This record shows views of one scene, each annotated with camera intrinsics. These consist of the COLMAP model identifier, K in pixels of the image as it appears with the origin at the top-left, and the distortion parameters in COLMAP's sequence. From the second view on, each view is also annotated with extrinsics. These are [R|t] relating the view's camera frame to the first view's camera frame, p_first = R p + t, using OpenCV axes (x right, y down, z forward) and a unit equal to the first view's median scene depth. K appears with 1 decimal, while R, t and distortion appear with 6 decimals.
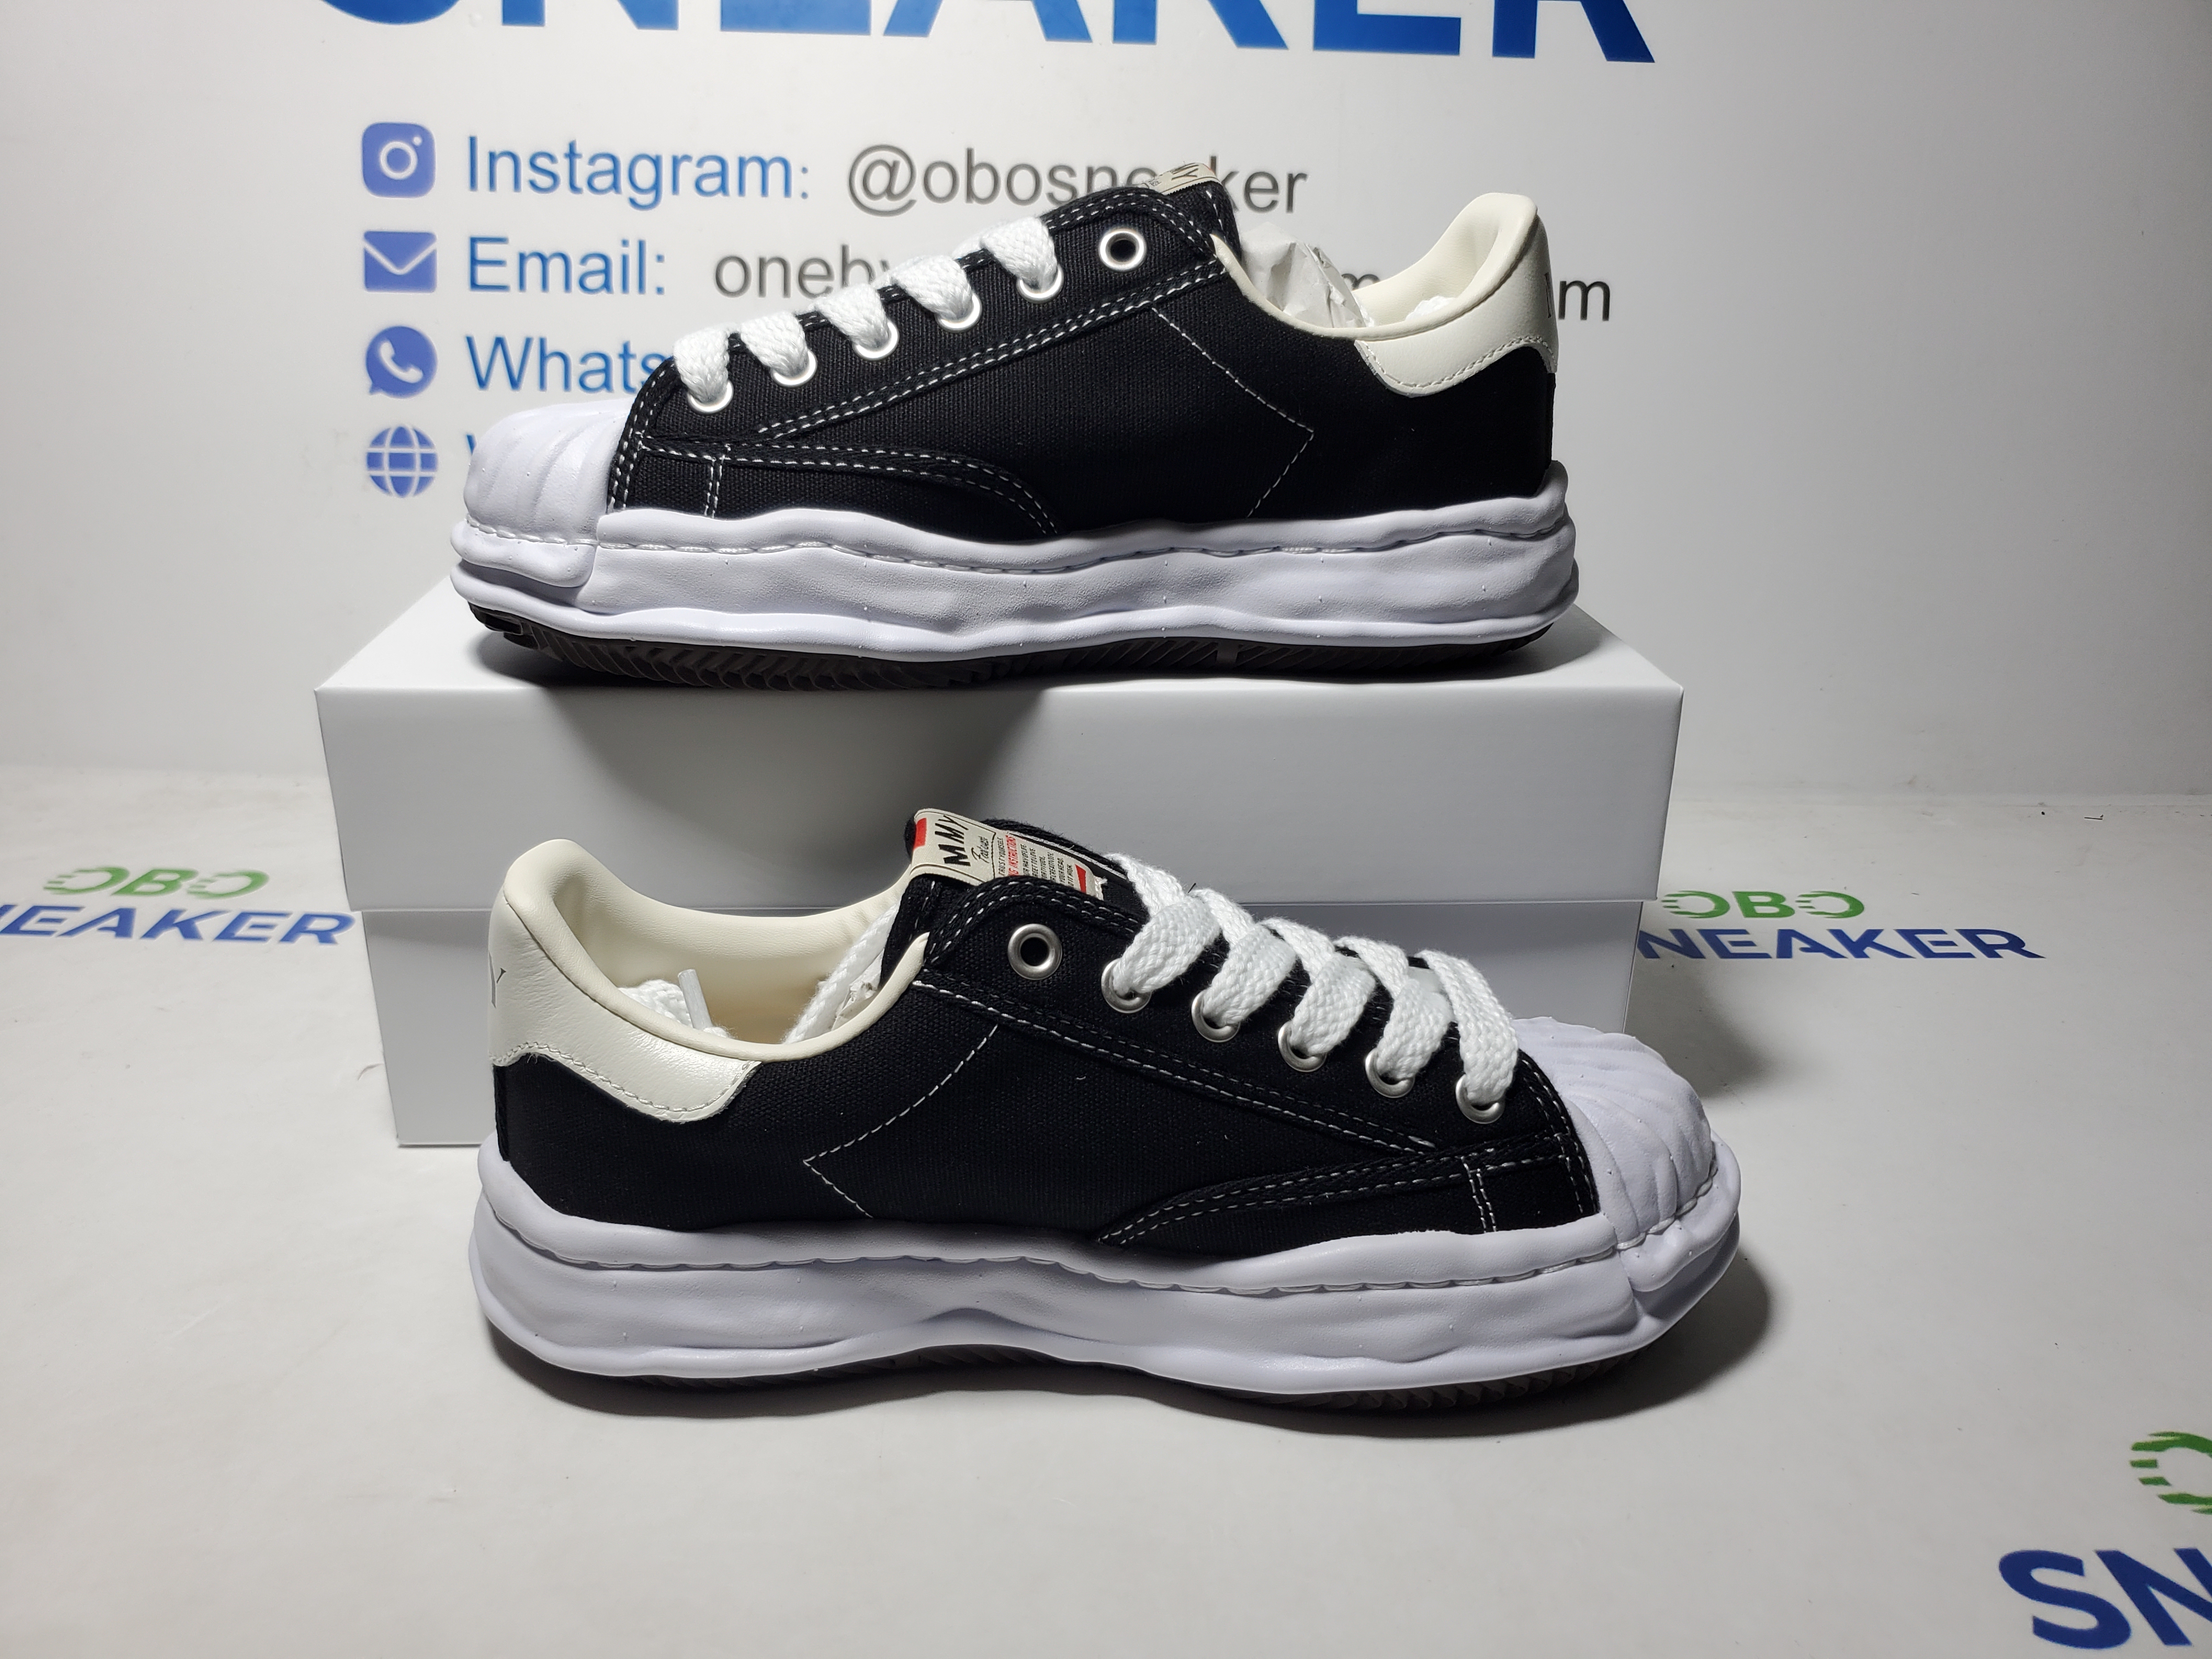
lens RADIAL K [[1788.9, 0, 1105.4], [0, 1788.9, 791.6], [0, 0, 1]] dist [-0.037195, 0.086546]
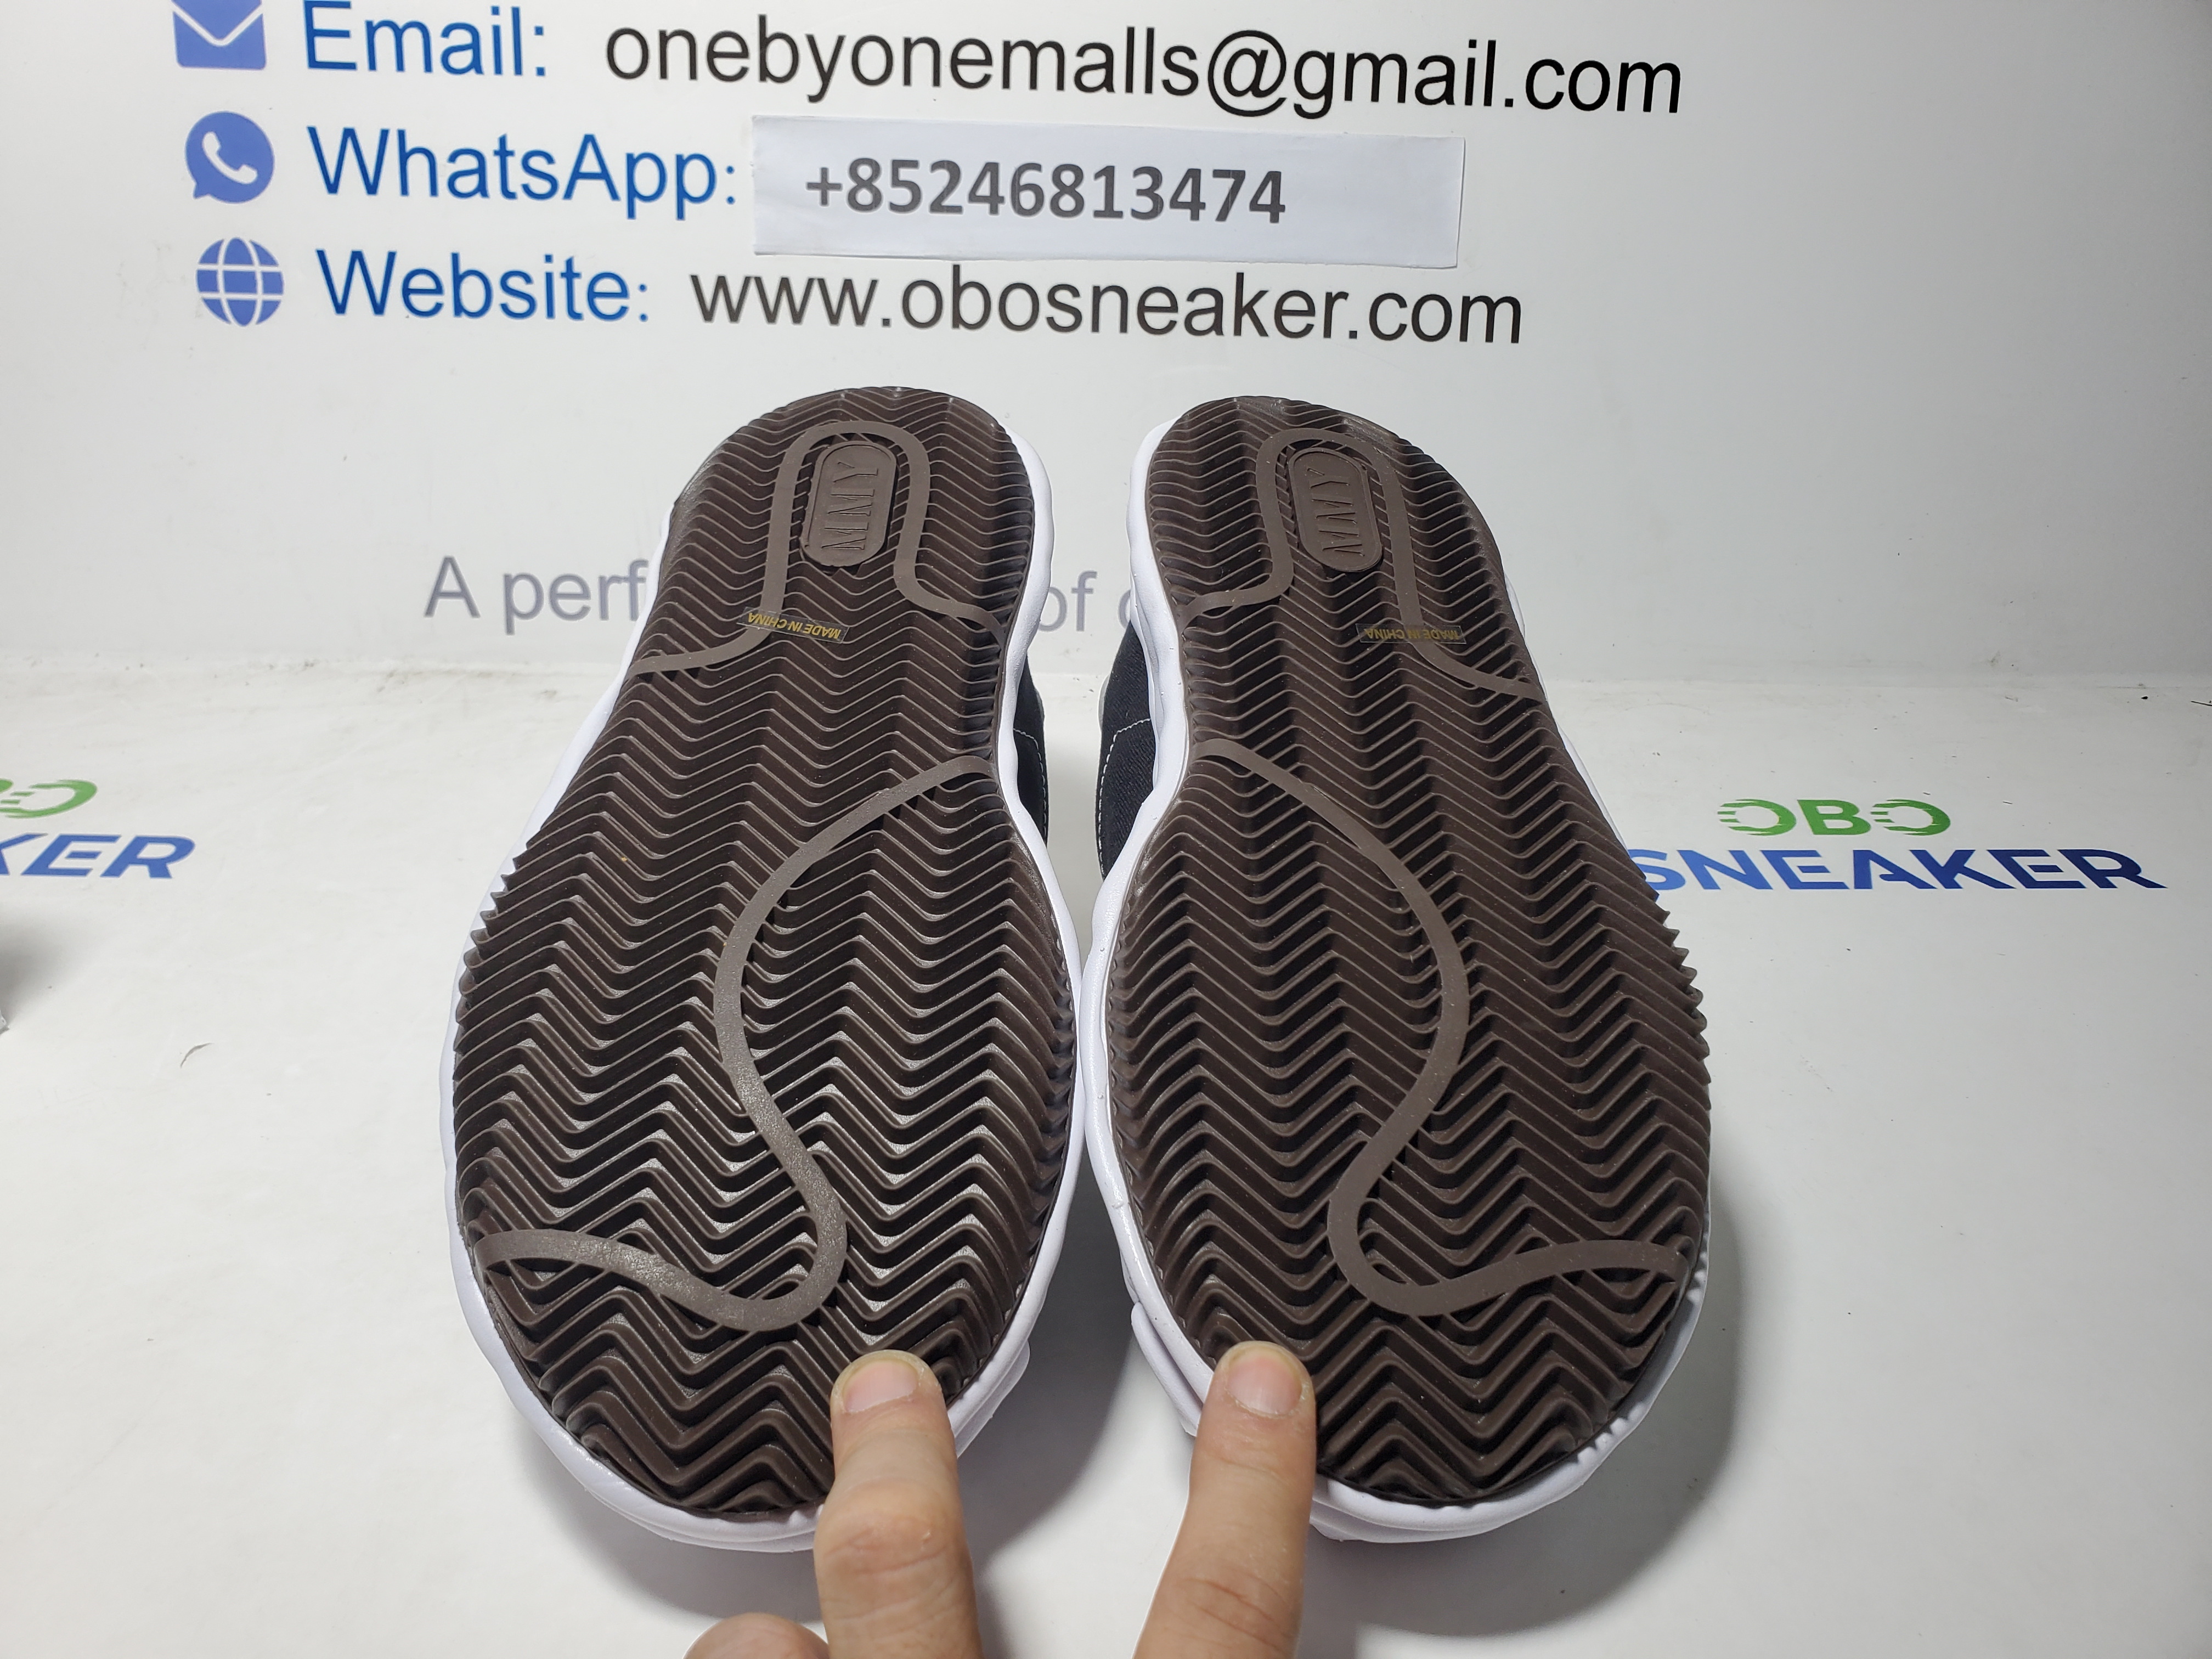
lens RADIAL K [[1763.4, 0, 1080.5], [0, 1763.4, 815.1], [0, 0, 1]] dist [-0.040332, 0.095539]
pose [[0.999991, 0.001729, 0.003871, -0.001085], [-0.002222, 0.991362, 0.131137, -0.048900], [-0.003611, -0.131144, 0.991357, 0.152642]]
